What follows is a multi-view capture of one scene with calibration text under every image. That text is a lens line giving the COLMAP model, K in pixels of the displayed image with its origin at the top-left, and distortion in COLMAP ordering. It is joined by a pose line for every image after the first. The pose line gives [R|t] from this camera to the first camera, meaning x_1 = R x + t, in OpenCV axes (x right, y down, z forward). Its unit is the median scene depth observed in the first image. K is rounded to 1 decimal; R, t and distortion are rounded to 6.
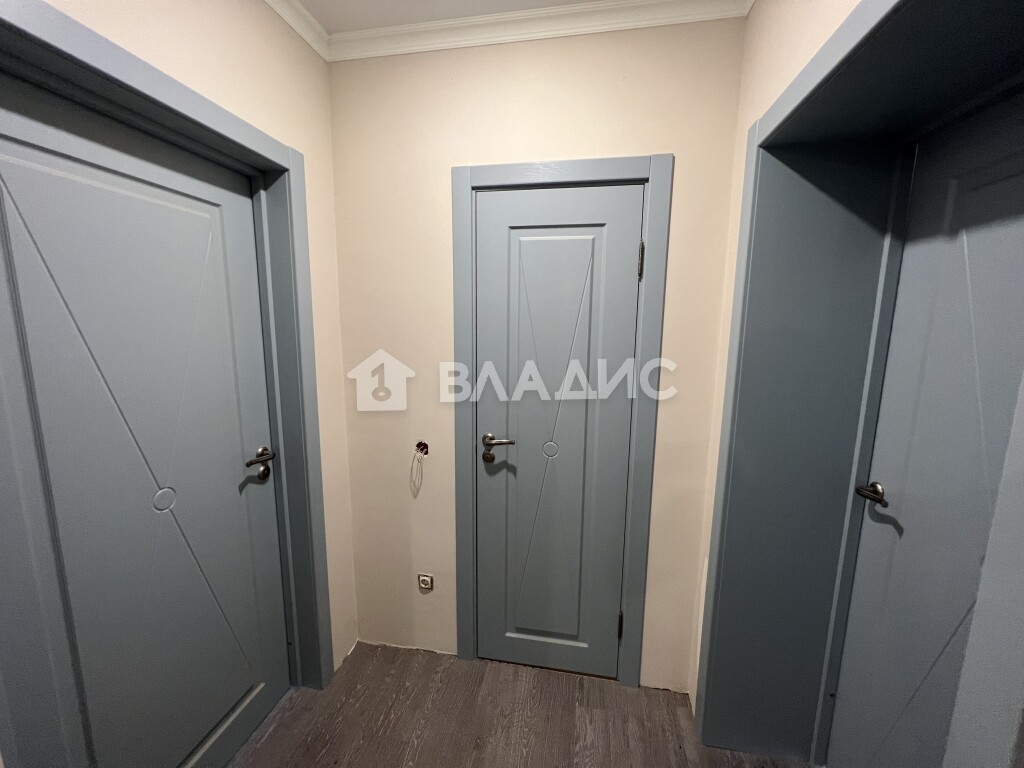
lens RADIAL K [[409.3, 0, 511.2], [0, 409.3, 382.2], [0, 0, 1]] dist [-0.001103, -0.000168]
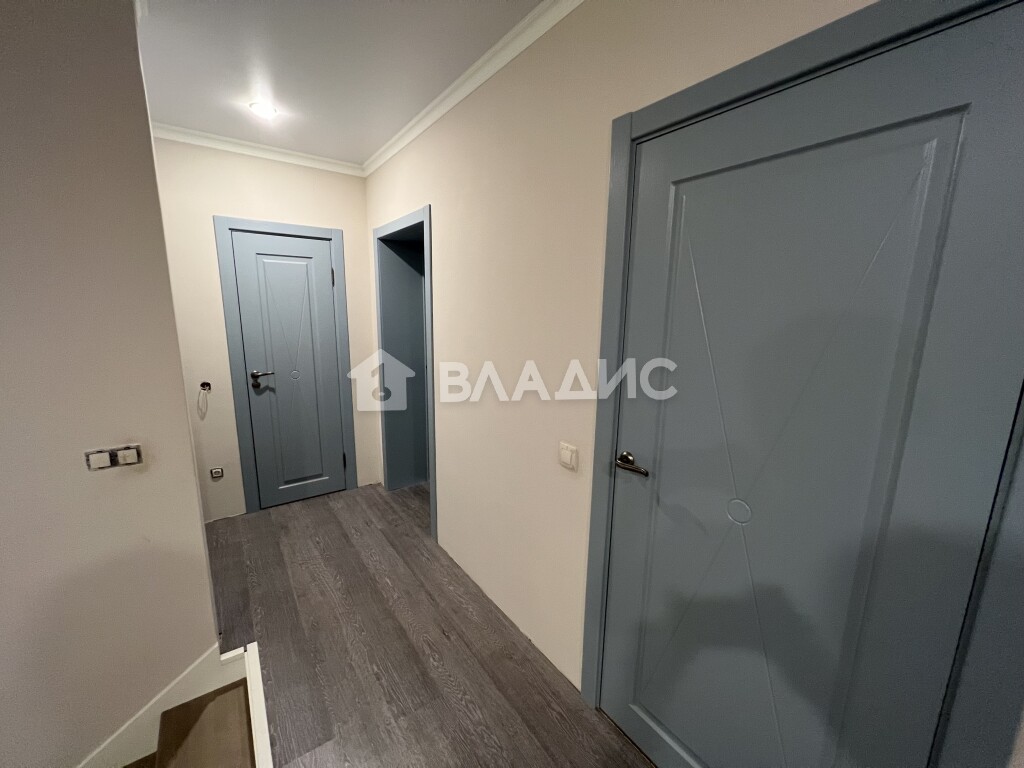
lens RADIAL K [[409.3, 0, 511.3], [0, 409.3, 385.4], [0, 0, 1]] dist [-0.001103, -0.000168]
pose [[0.693876, -0.133817, 0.707552, -0.529347], [0.102523, 0.990930, 0.086869, 0.145758], [-0.712759, 0.012264, 0.701302, -0.977343]]
